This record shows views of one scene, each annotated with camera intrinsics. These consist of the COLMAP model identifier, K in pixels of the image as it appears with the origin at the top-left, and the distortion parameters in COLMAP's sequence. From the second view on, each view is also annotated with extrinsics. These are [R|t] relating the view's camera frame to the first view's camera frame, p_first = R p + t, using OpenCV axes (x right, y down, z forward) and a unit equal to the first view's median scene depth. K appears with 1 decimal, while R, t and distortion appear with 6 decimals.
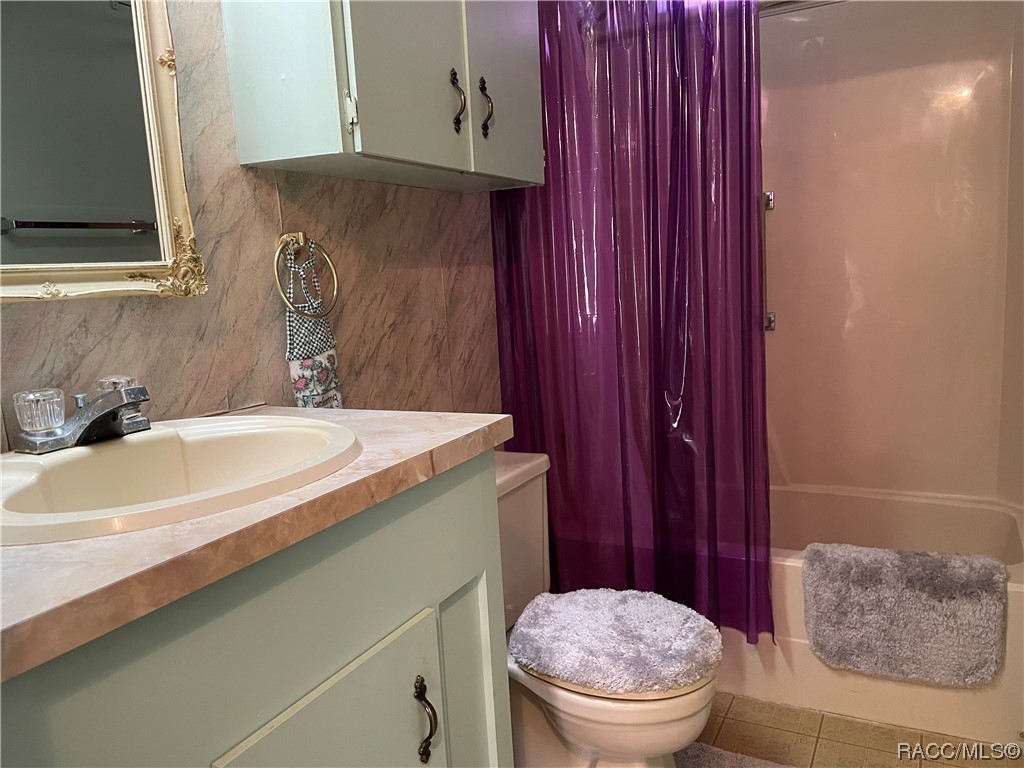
lens RADIAL K [[771.8, 0, 518.8], [0, 771.8, 384.6], [0, 0, 1]] dist [0.084501, -0.109347]
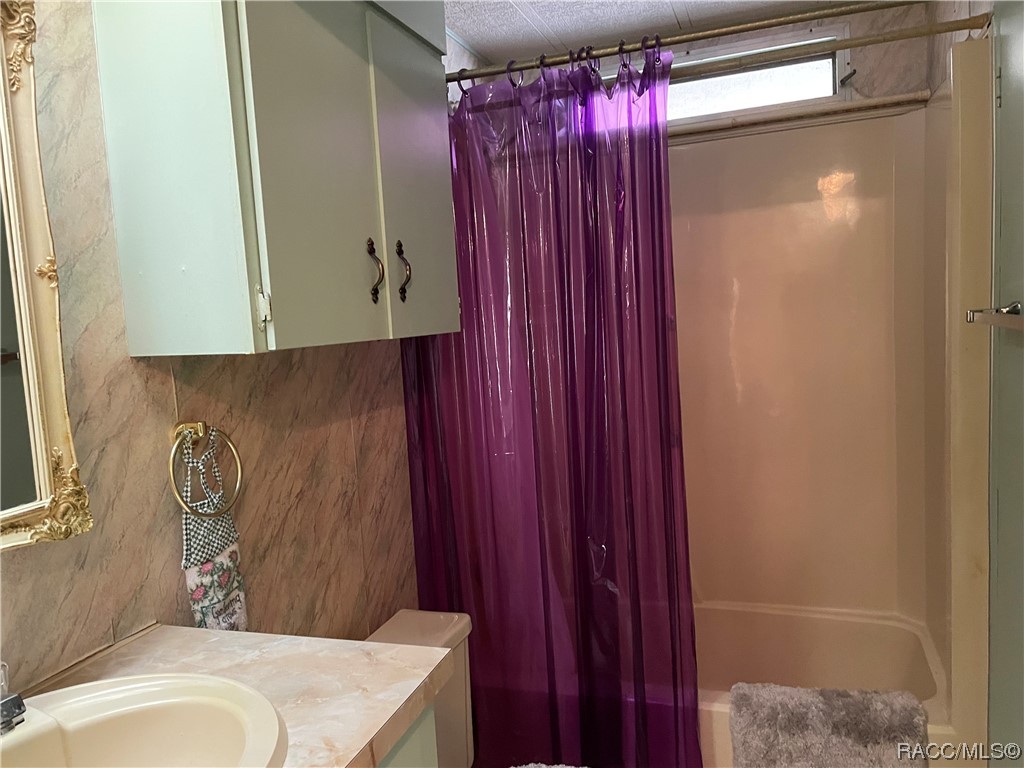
lens RADIAL K [[771.8, 0, 515.9], [0, 771.8, 383.2], [0, 0, 1]] dist [0.084501, -0.109347]
pose [[0.989448, -0.017503, 0.143830, -0.044583], [0.026317, 0.997875, -0.059612, -0.158713], [-0.142481, 0.062768, 0.987805, 0.055084]]
